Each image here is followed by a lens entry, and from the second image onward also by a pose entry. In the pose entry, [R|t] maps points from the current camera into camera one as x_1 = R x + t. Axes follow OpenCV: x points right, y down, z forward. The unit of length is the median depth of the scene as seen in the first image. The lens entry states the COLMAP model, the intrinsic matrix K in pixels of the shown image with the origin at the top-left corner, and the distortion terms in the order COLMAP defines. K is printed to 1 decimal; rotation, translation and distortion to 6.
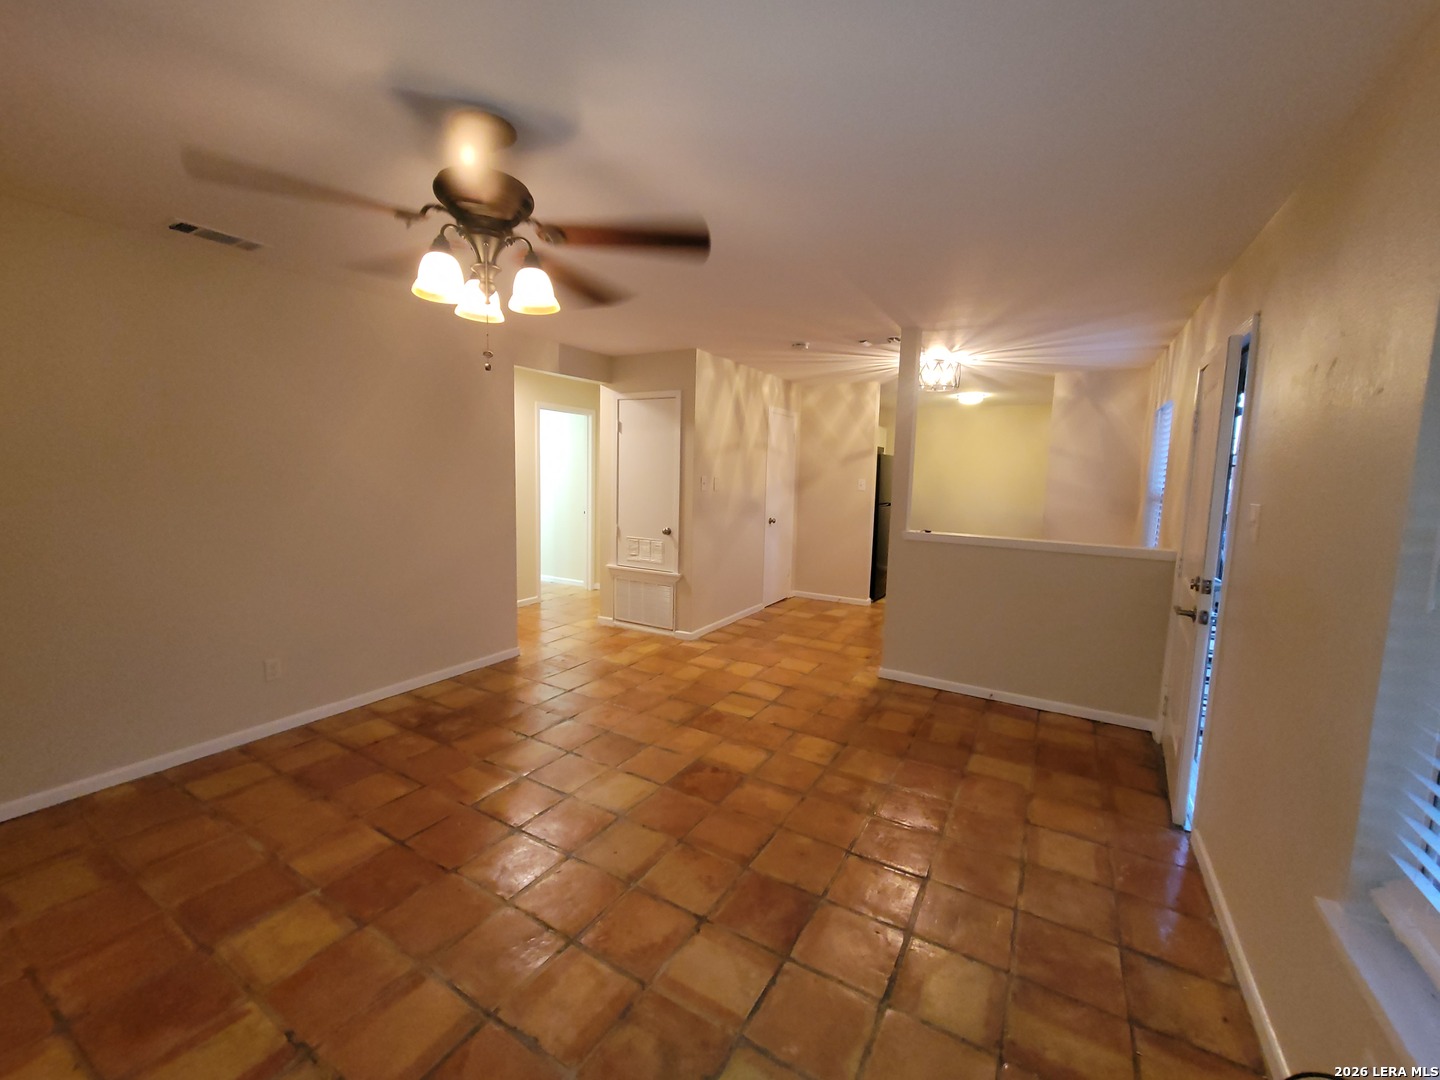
lens RADIAL K [[587.6, 0, 722.6], [0, 587.6, 535.9], [0, 0, 1]] dist [-0.006145, 0.001406]
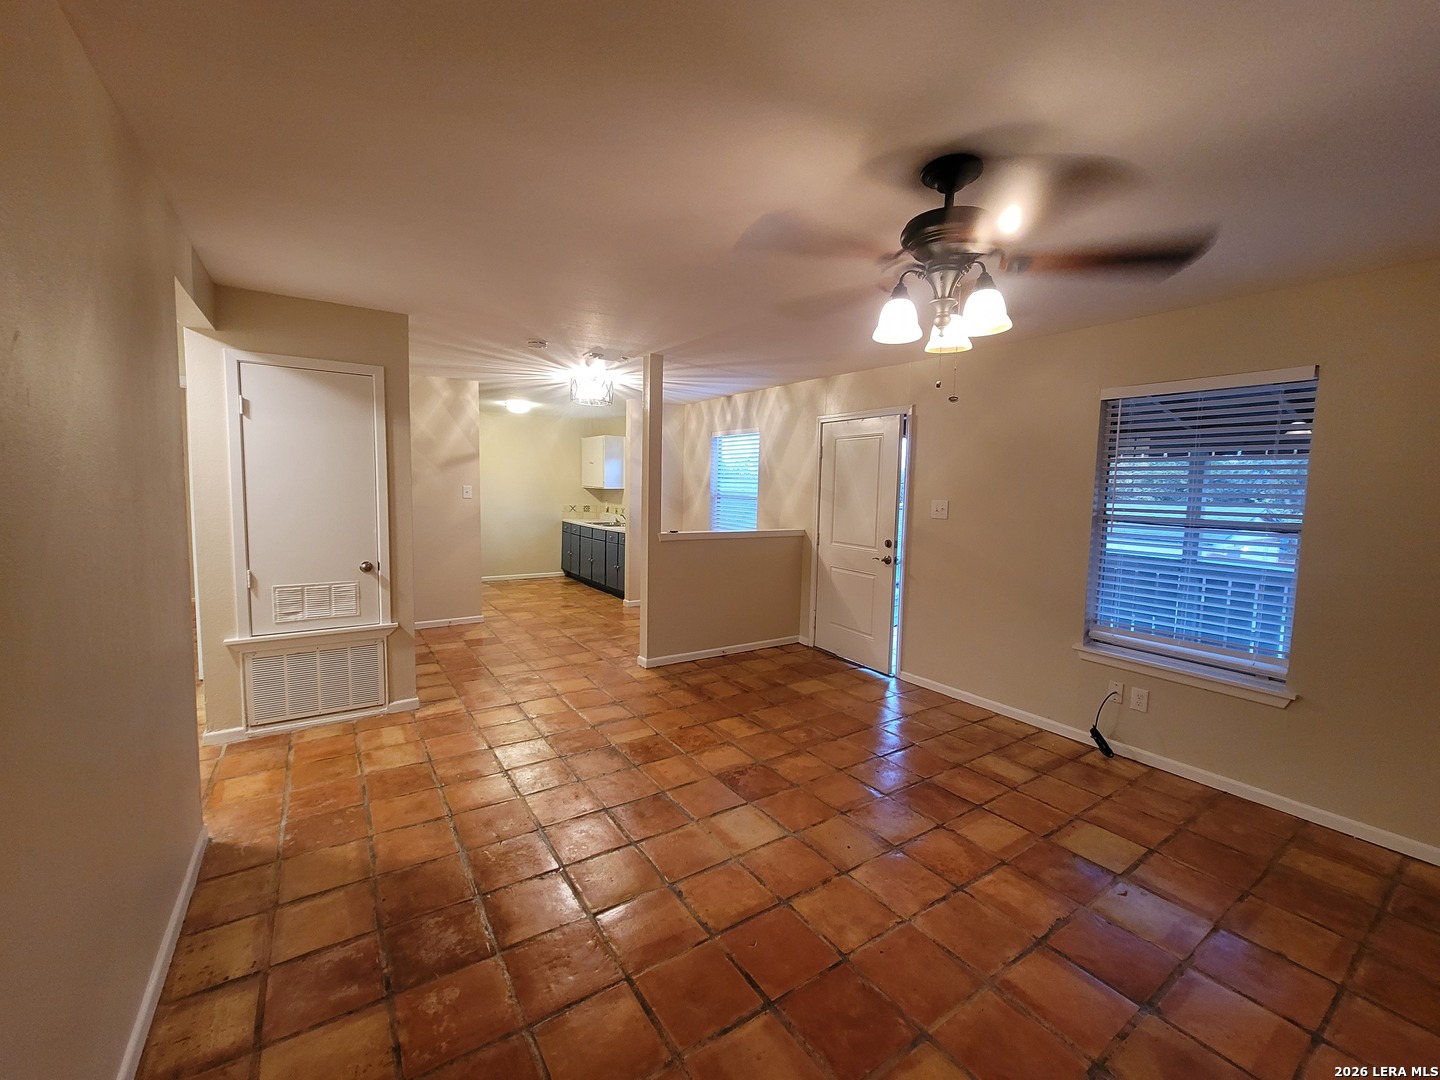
lens RADIAL K [[587.6, 0, 722.6], [0, 587.6, 535.9], [0, 0, 1]] dist [-0.006145, 0.001406]
pose [[0.432974, -0.091993, 0.896700, -0.700965], [0.087951, 0.994344, 0.059543, -0.064471], [-0.897106, 0.053085, 0.438615, 0.416437]]
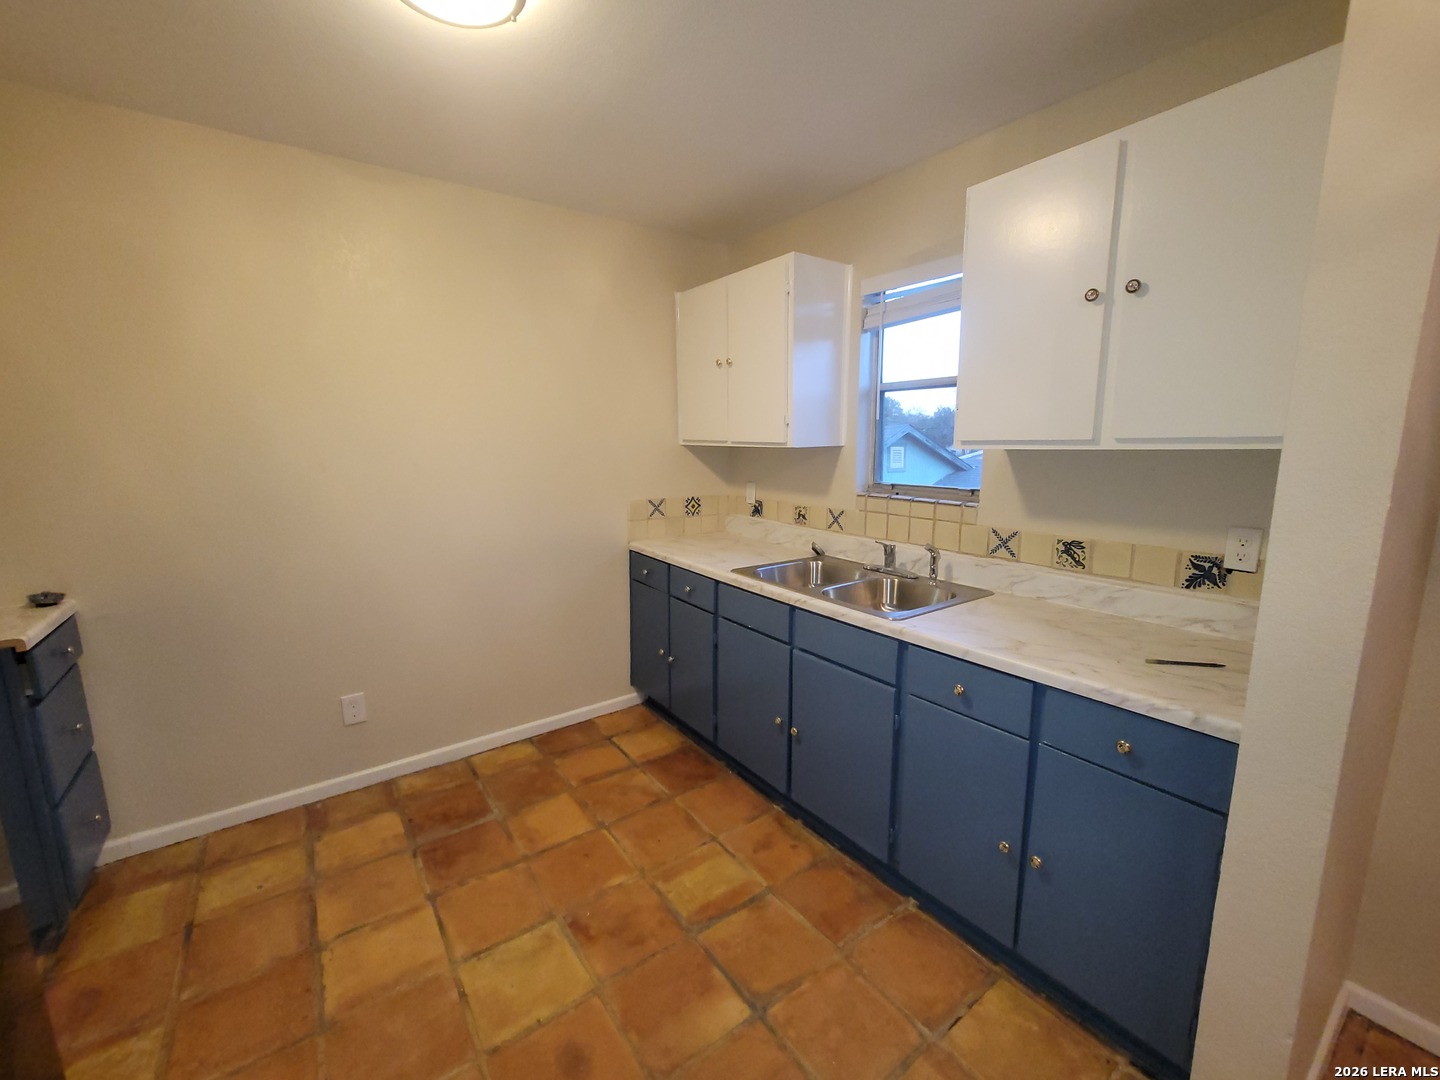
lens RADIAL K [[587.6, 0, 722.6], [0, 587.6, 535.9], [0, 0, 1]] dist [-0.006145, 0.001406]
pose [[0.397785, -0.176270, 0.900387, -0.644352], [0.117438, 0.983080, 0.140576, -0.068623], [-0.909932, 0.049820, 0.411755, 0.472255]]
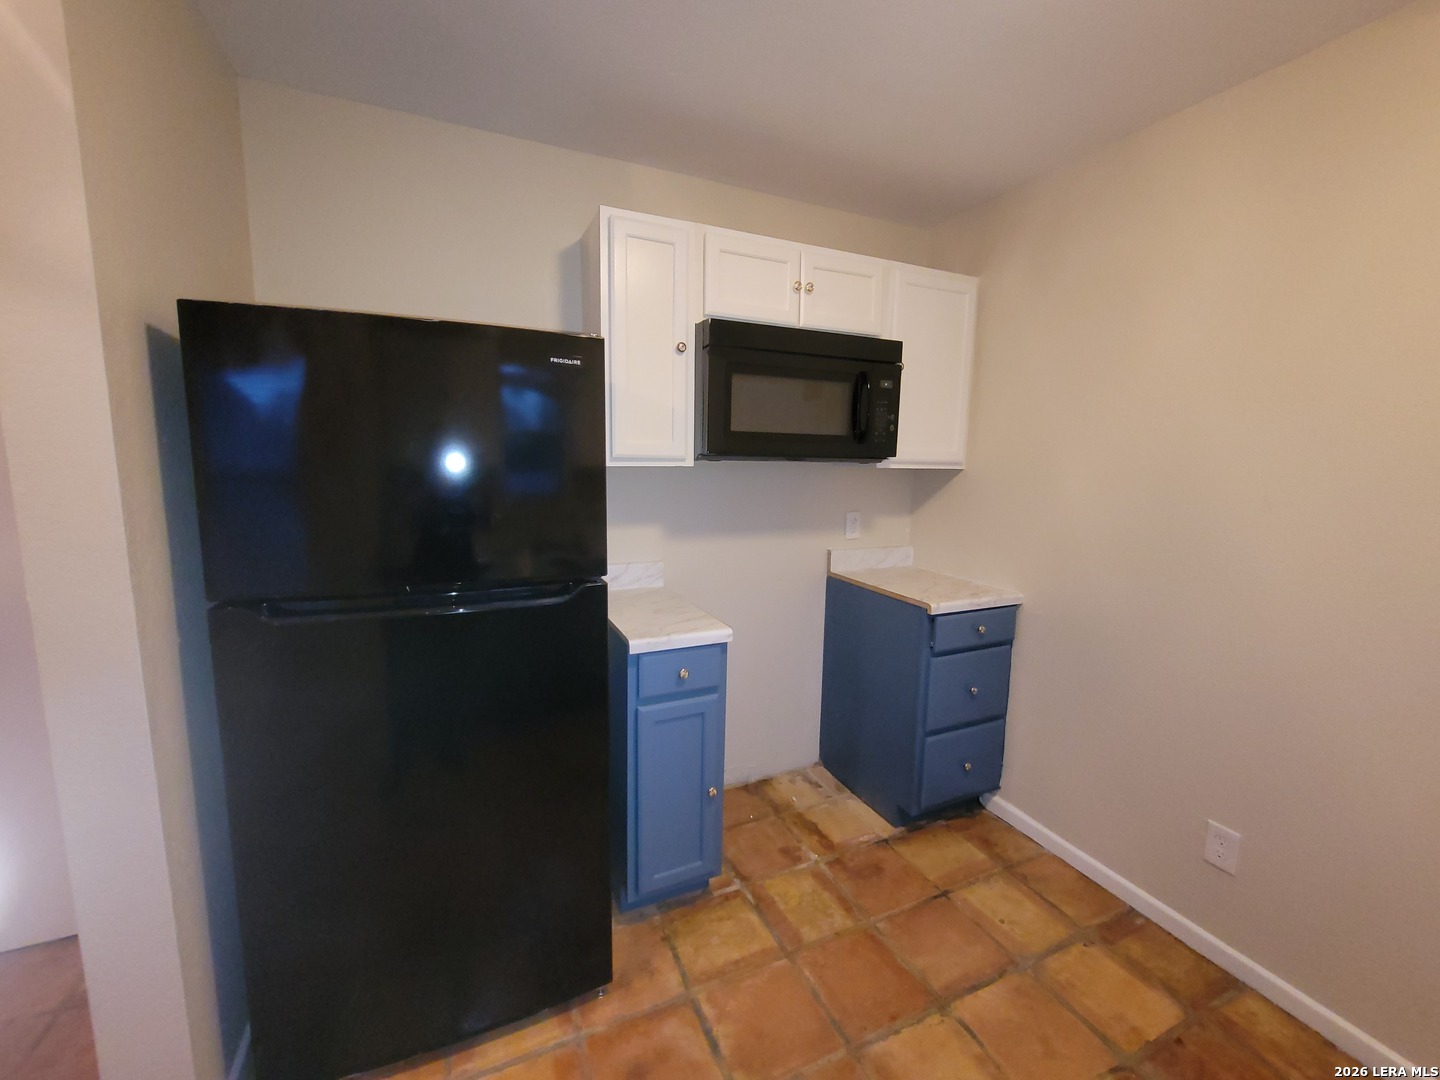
lens RADIAL K [[587.6, 0, 722.6], [0, 587.6, 535.9], [0, 0, 1]] dist [-0.006145, 0.001406]
pose [[0.816003, 0.071142, -0.573653, -0.630011], [-0.063434, 0.997425, 0.033463, -0.068656], [0.574556, 0.009083, 0.818415, 0.474513]]
